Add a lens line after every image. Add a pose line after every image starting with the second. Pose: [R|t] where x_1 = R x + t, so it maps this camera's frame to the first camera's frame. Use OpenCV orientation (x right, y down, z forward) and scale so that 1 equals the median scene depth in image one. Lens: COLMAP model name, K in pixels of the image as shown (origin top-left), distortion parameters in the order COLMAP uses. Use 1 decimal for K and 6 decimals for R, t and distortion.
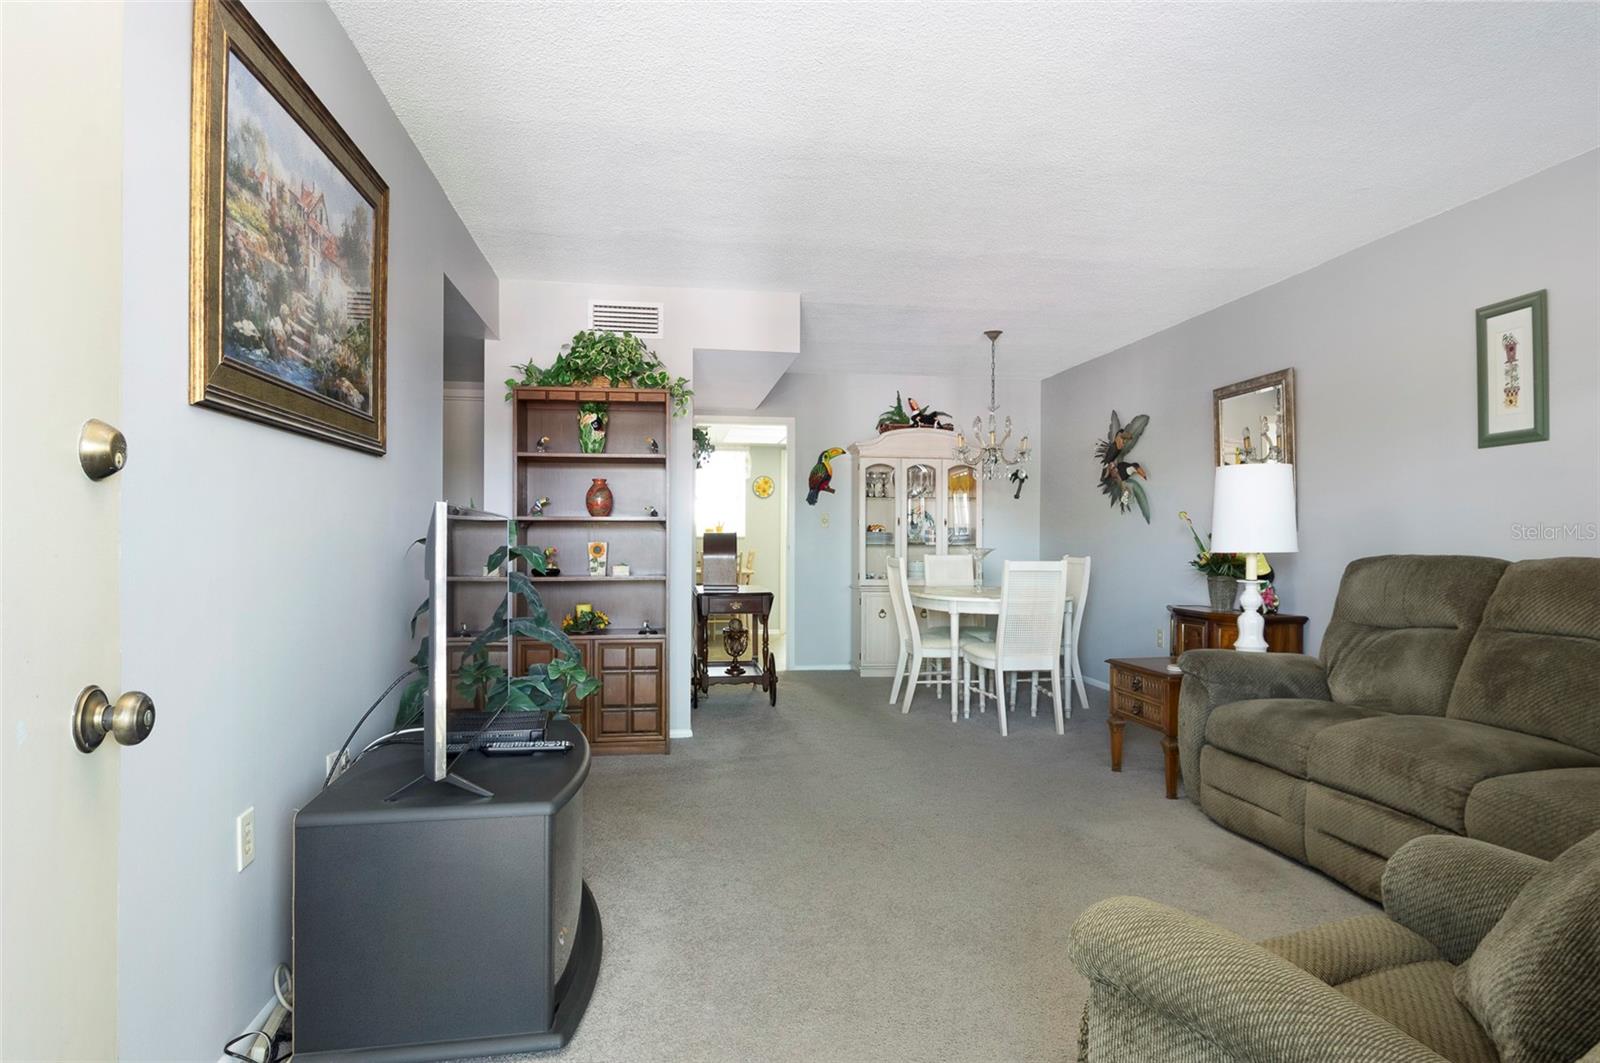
lens RADIAL K [[1017.3, 0, 786.6], [0, 1017.3, 538.0], [0, 0, 1]] dist [0.001169, 0.001747]
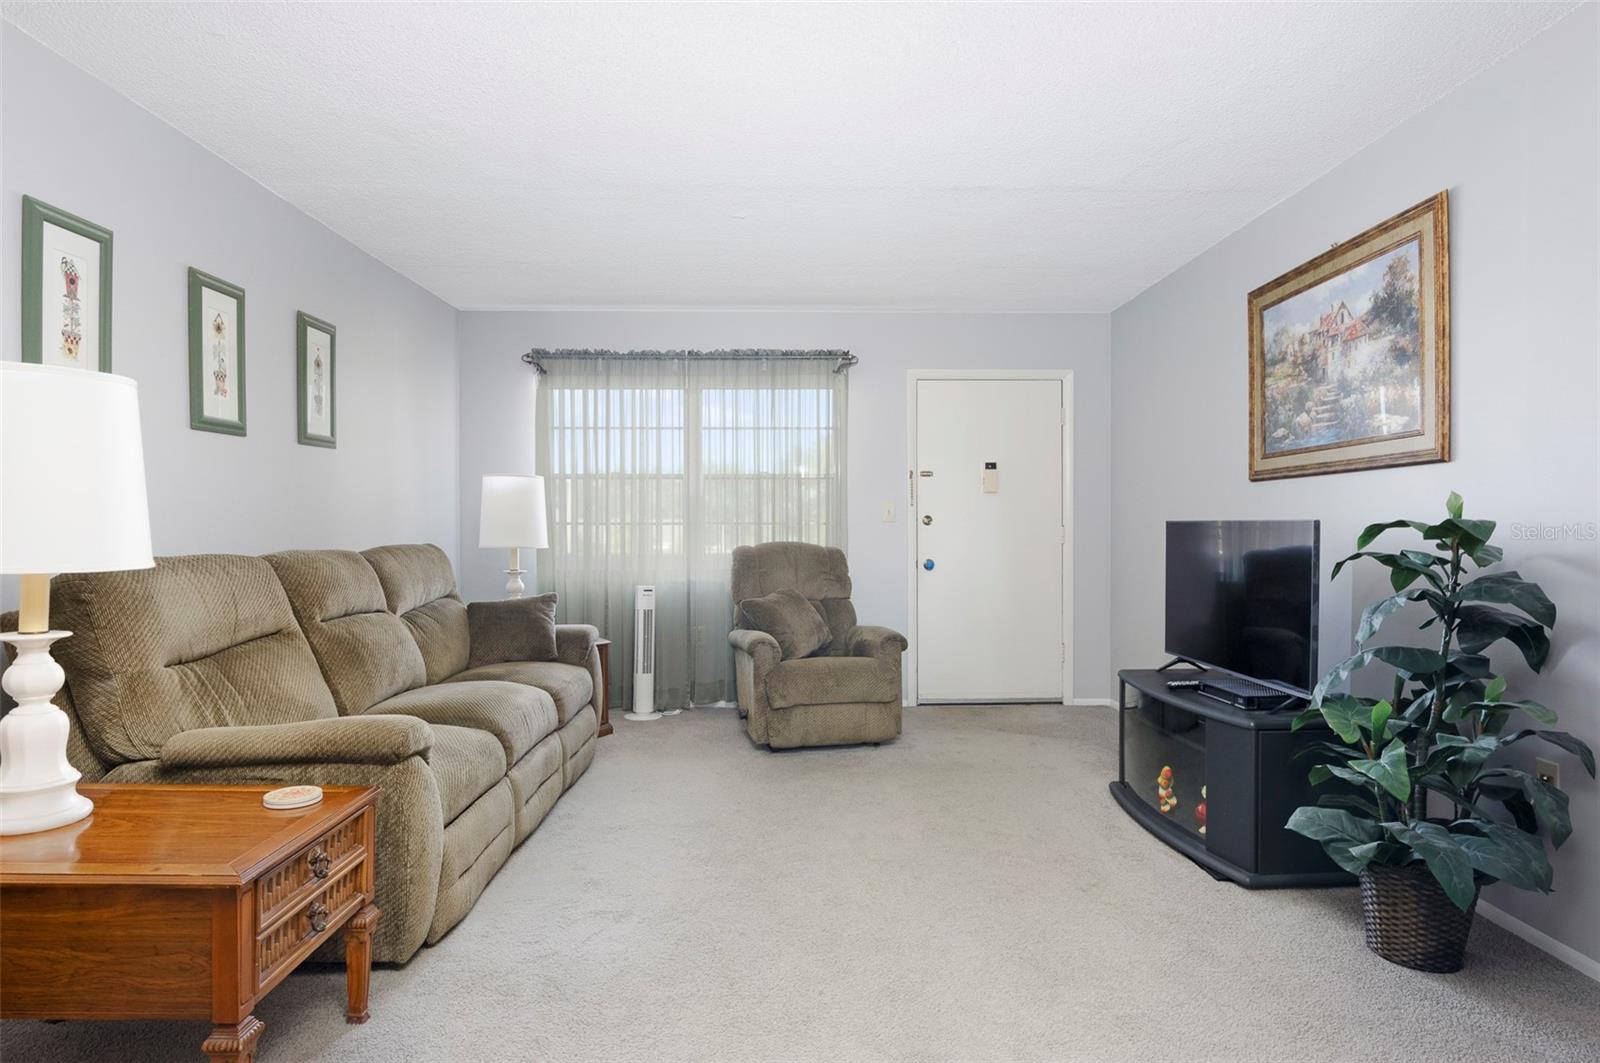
lens RADIAL K [[860.2, 0, 796.6], [0, 860.2, 530.8], [0, 0, 1]] dist [0.001571, 0.000281]
pose [[-0.987942, -0.005909, 0.154714, 0.061217], [-0.006541, 0.999972, -0.003577, -0.001753], [-0.154689, -0.004546, -0.987953, 1.144480]]
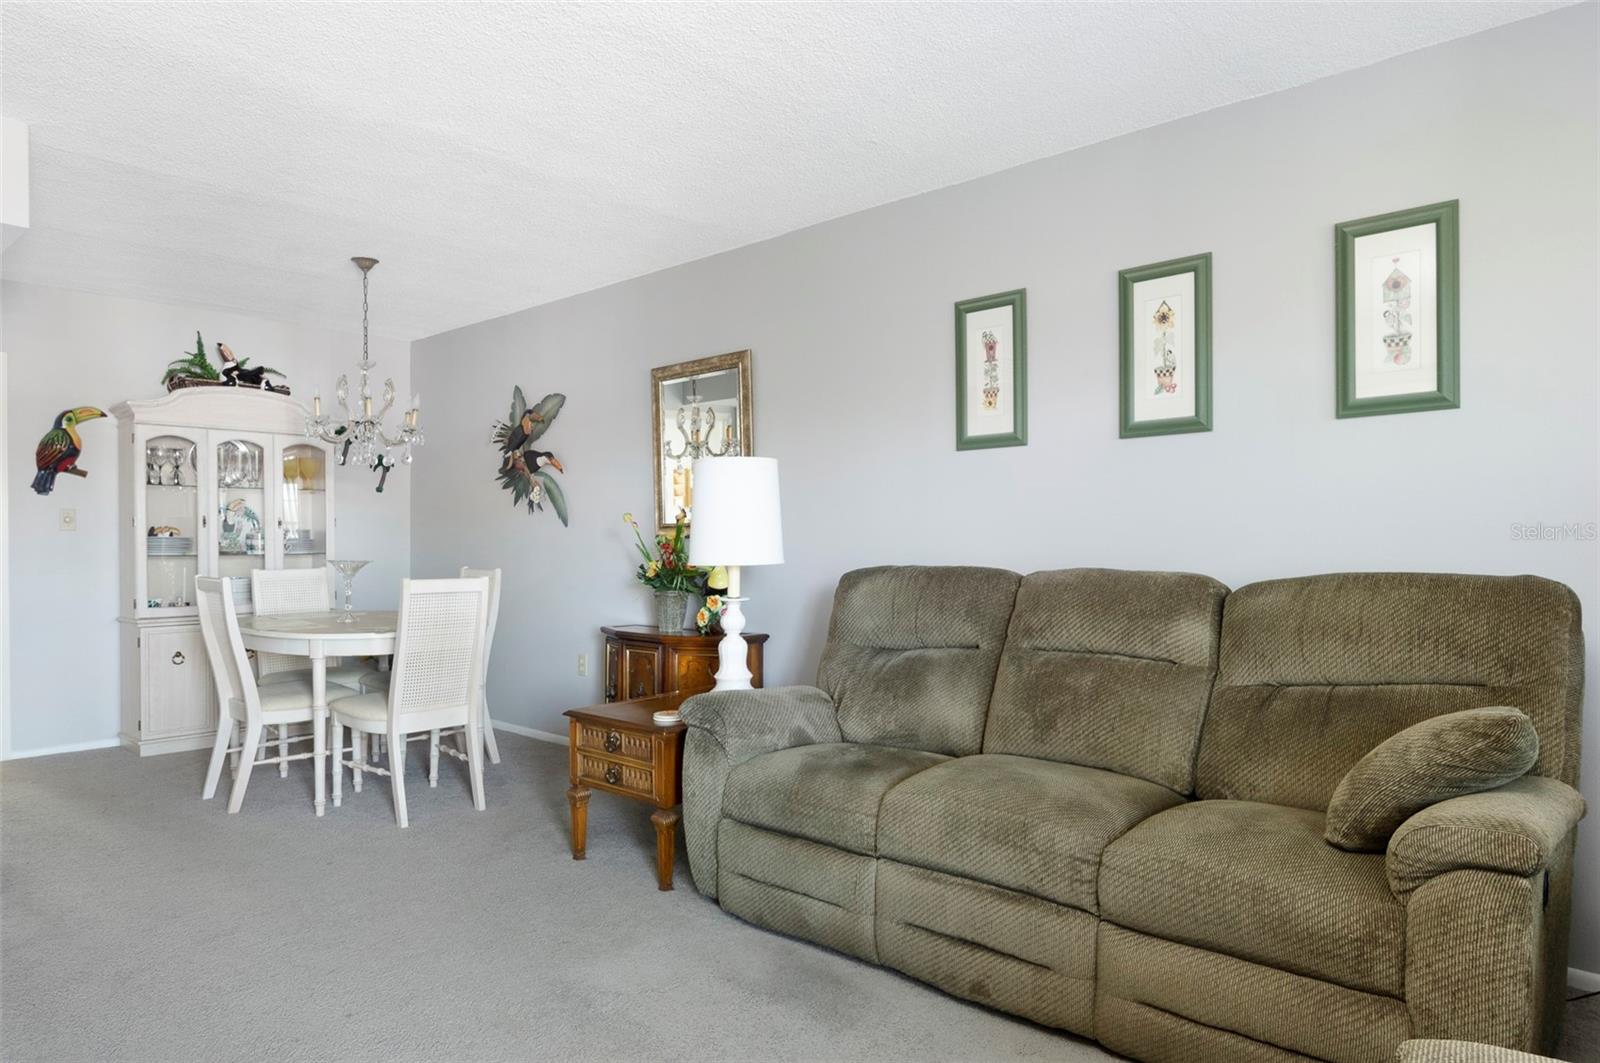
lens RADIAL K [[1017.3, 0, 833.4], [0, 1017.3, 549.8], [0, 0, 1]] dist [0.001169, 0.001747]
pose [[0.762515, -0.010865, 0.646879, -0.014033], [0.002338, 0.999899, 0.014039, -0.007576], [-0.646966, -0.009192, 0.762463, 0.272239]]
